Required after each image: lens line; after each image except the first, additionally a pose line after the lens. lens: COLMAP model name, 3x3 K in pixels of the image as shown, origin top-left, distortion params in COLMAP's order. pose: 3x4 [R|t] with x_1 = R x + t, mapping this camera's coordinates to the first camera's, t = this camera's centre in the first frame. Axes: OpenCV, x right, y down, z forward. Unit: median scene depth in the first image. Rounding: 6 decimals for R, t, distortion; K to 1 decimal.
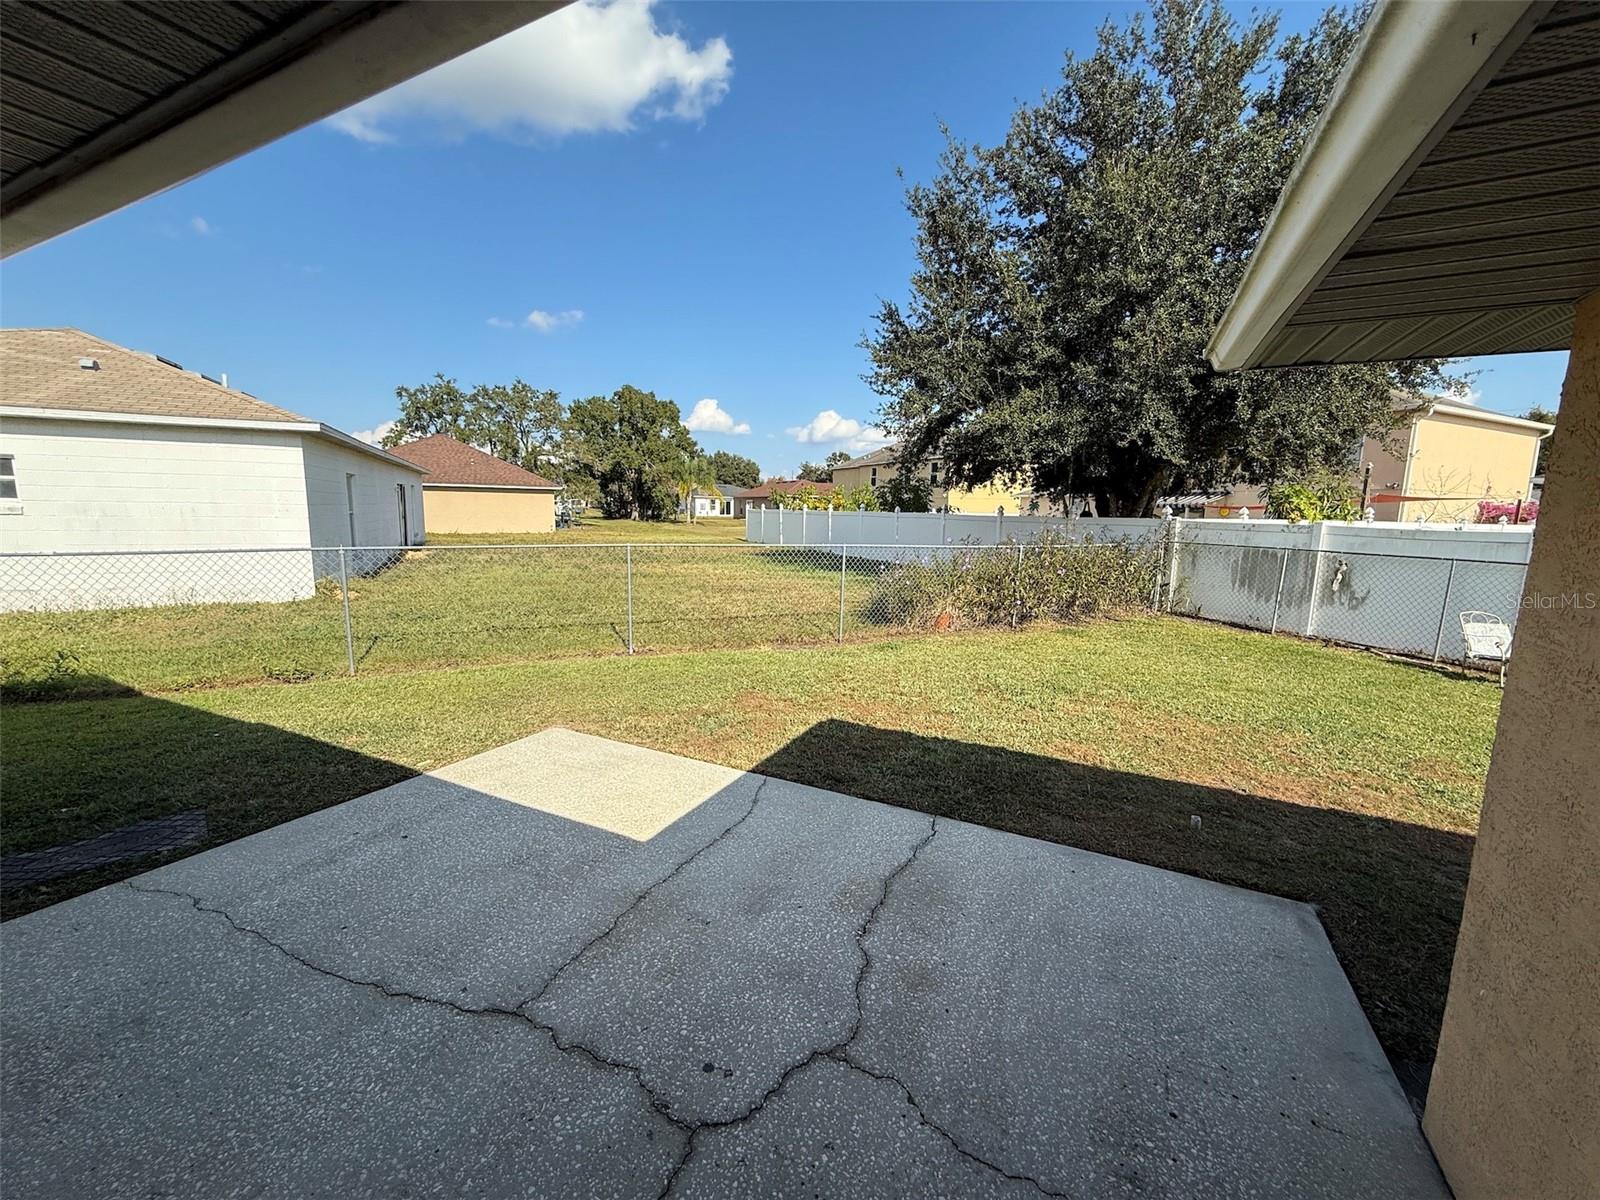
lens RADIAL K [[639.2, 0, 799.2], [0, 639.2, 602.0], [0, 0, 1]] dist [0.002963, -0.000071]
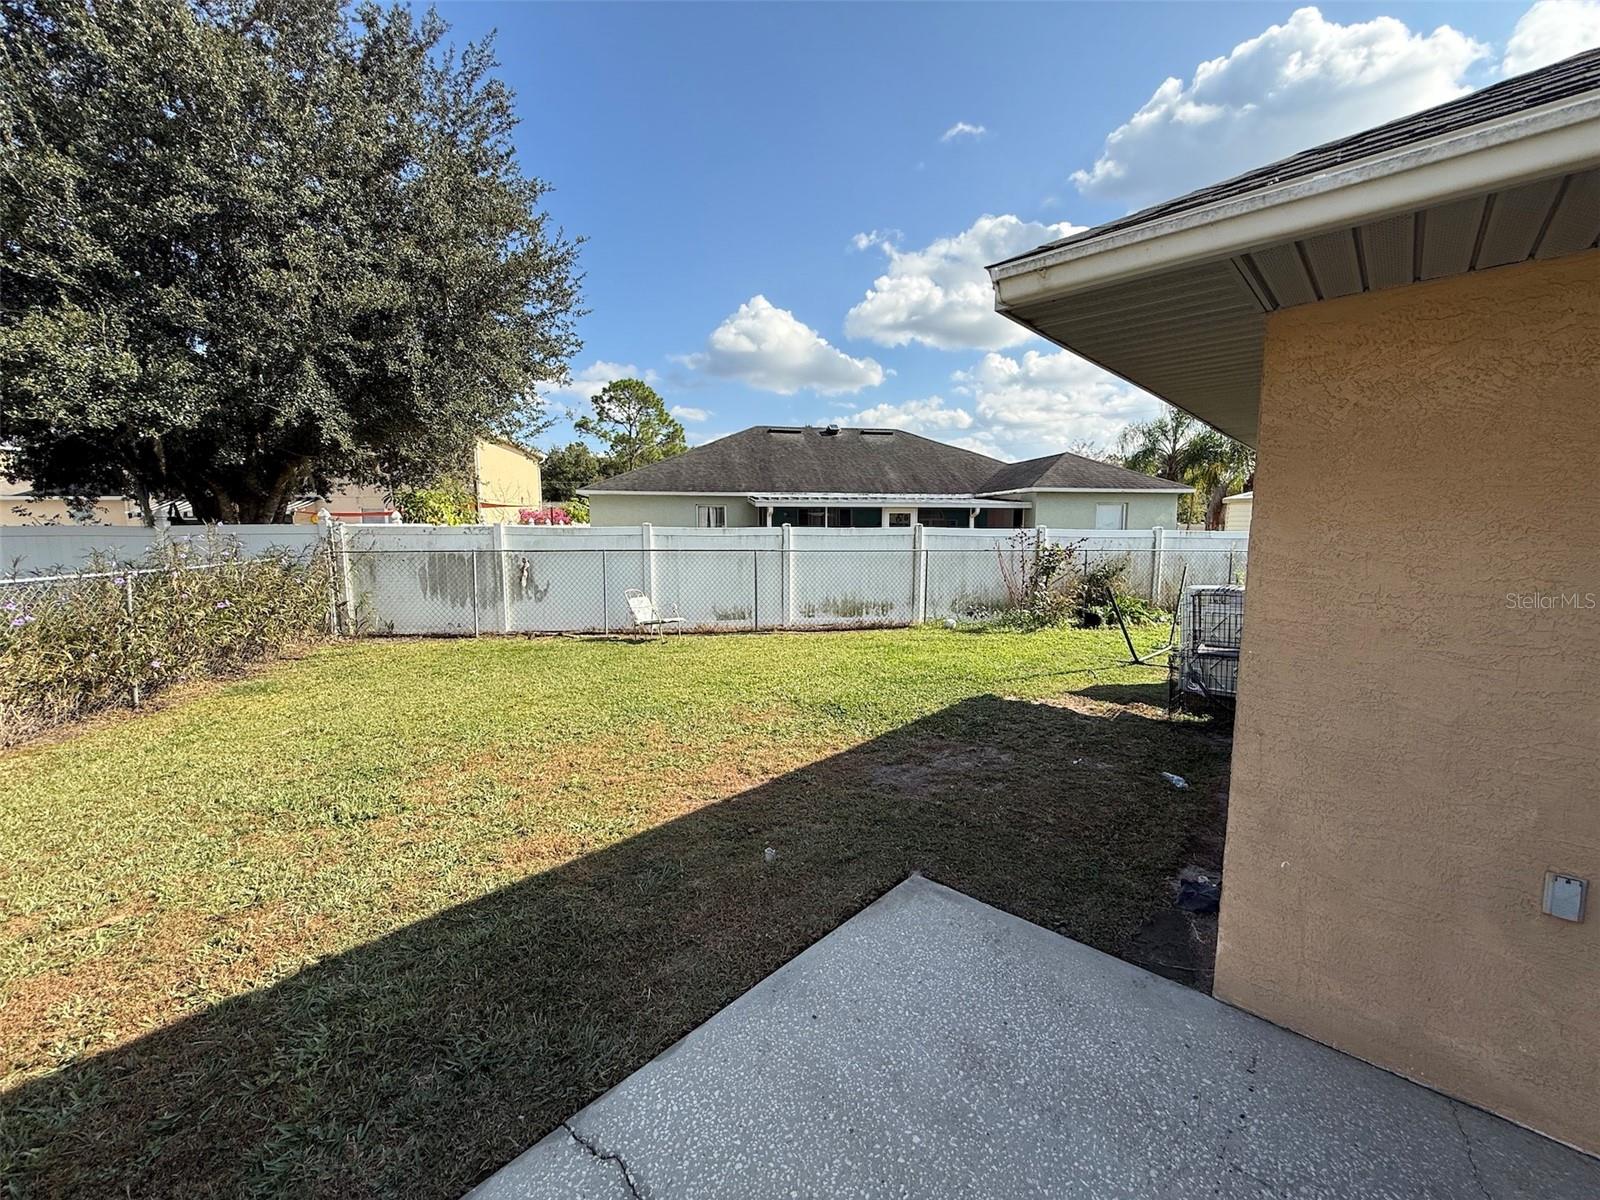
lens RADIAL K [[639.2, 0, 799.1], [0, 639.2, 597.8], [0, 0, 1]] dist [0.002963, -0.000071]
pose [[0.281399, -0.126908, 0.951162, -0.051135], [0.148034, 0.985092, 0.087639, -0.024002], [-0.948104, 0.116143, 0.295990, 0.240205]]
